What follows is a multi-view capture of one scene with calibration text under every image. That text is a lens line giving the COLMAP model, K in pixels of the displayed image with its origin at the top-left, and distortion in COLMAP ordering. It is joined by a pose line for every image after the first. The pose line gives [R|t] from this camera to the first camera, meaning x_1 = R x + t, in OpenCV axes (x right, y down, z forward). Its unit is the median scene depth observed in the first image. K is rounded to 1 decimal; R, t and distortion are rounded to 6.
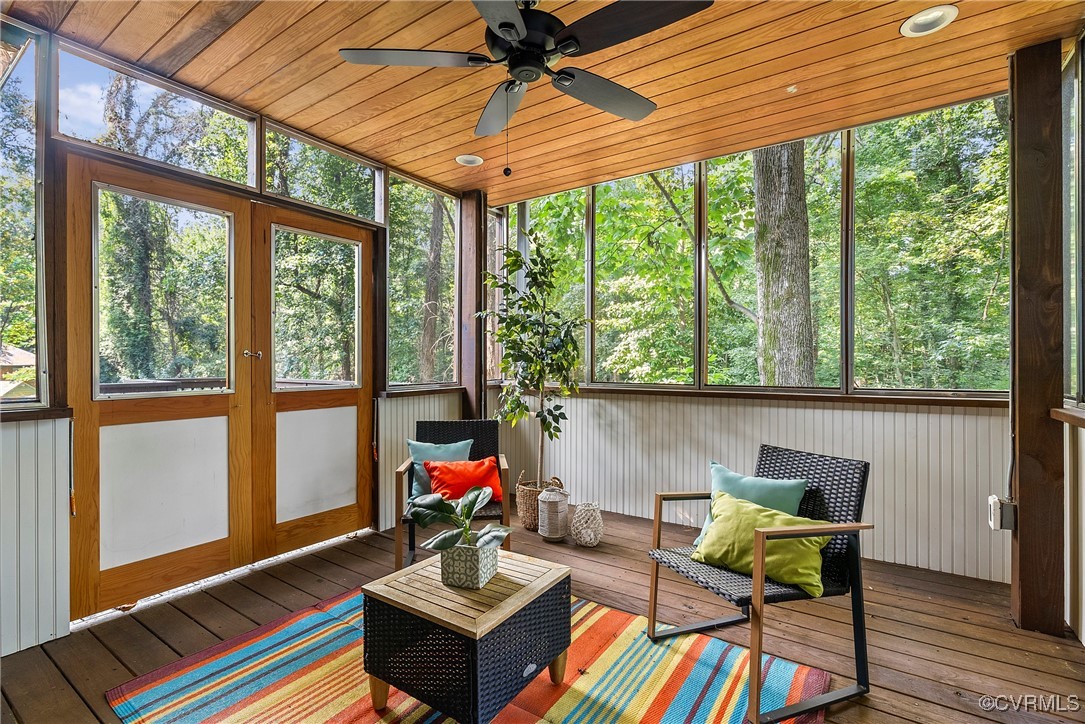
lens RADIAL K [[493.9, 0, 542.6], [0, 493.9, 361.2], [0, 0, 1]] dist [-0.003118, -0.000429]
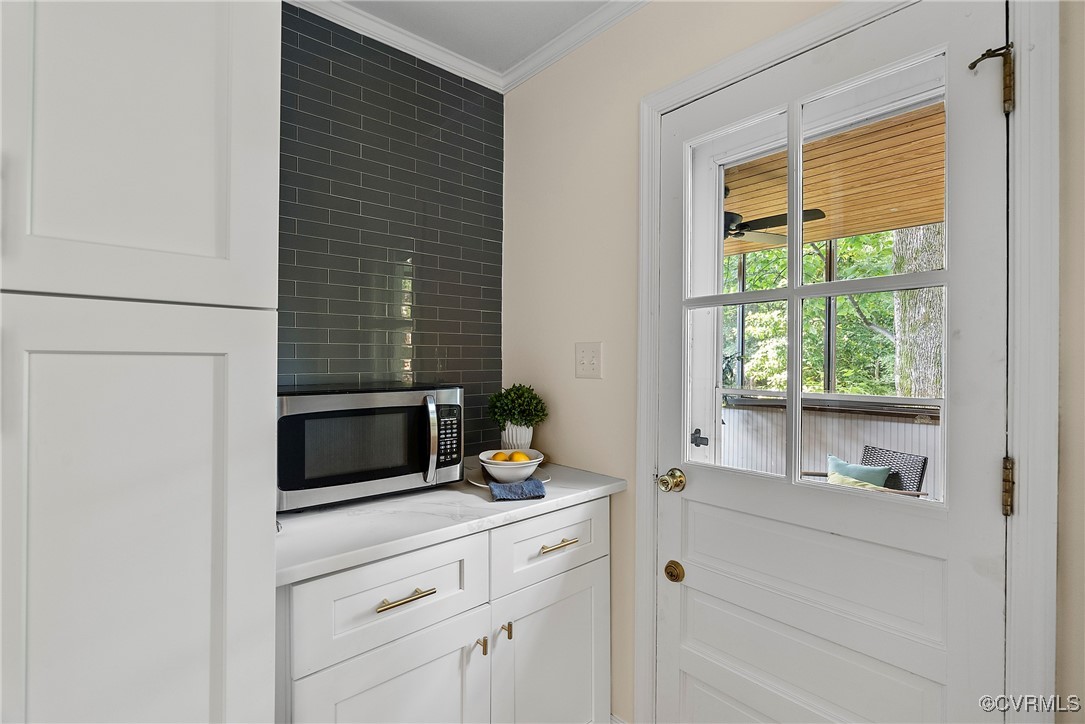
lens RADIAL K [[493.9, 0, 544.6], [0, 493.9, 360.6], [0, 0, 1]] dist [-0.003118, -0.000429]
pose [[0.969675, 0.009435, -0.244215, -0.096568], [-0.009686, 0.999953, 0.000170, -0.053778], [0.244205, 0.002200, 0.969721, -0.450007]]
